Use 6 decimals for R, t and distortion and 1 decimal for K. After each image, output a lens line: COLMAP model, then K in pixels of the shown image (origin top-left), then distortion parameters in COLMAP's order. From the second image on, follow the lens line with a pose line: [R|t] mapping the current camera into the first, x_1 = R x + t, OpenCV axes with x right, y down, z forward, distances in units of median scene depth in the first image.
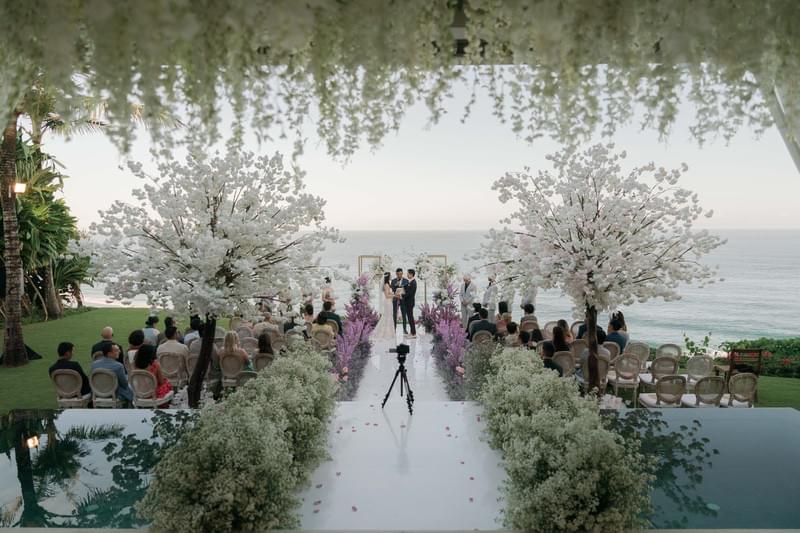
lens RADIAL K [[535.1, 0, 400.0], [0, 535.1, 266.5], [0, 0, 1]] dist [0.000621, -0.000268]
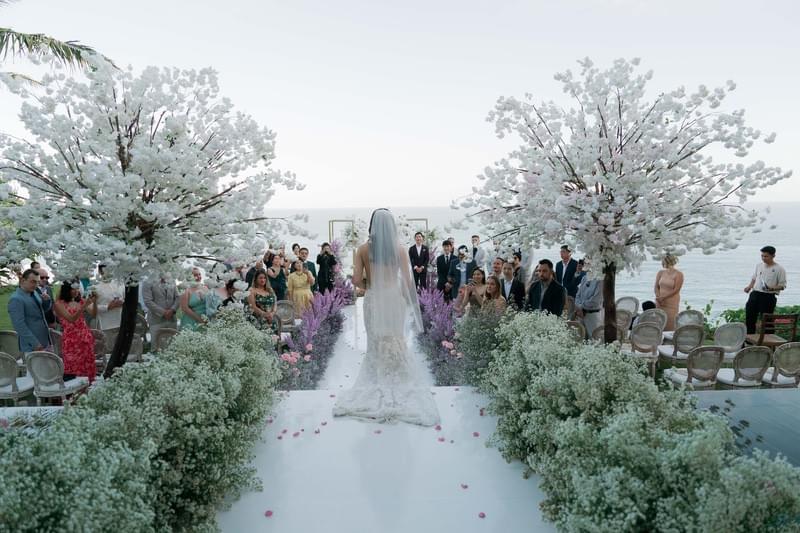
lens RADIAL K [[535.1, 0, 400.0], [0, 535.1, 266.5], [0, 0, 1]] dist [0.000621, -0.000268]
pose [[0.999145, -0.013055, 0.039230, 0.009538], [0.011372, 0.999018, 0.042819, 0.042376], [-0.039750, -0.042336, 0.998312, 0.215723]]
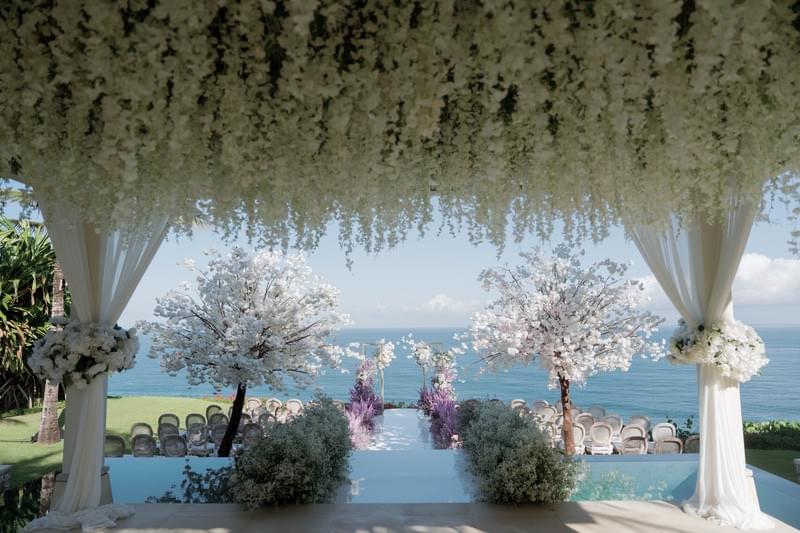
lens RADIAL K [[535.1, 0, 400.0], [0, 535.1, 266.5], [0, 0, 1]] dist [0.003164, 0.000358]
pose [[0.999990, -0.003774, 0.002385, -0.005736], [0.004142, 0.983624, -0.180186, 0.046665], [-0.001666, 0.180194, 0.983630, -0.218944]]
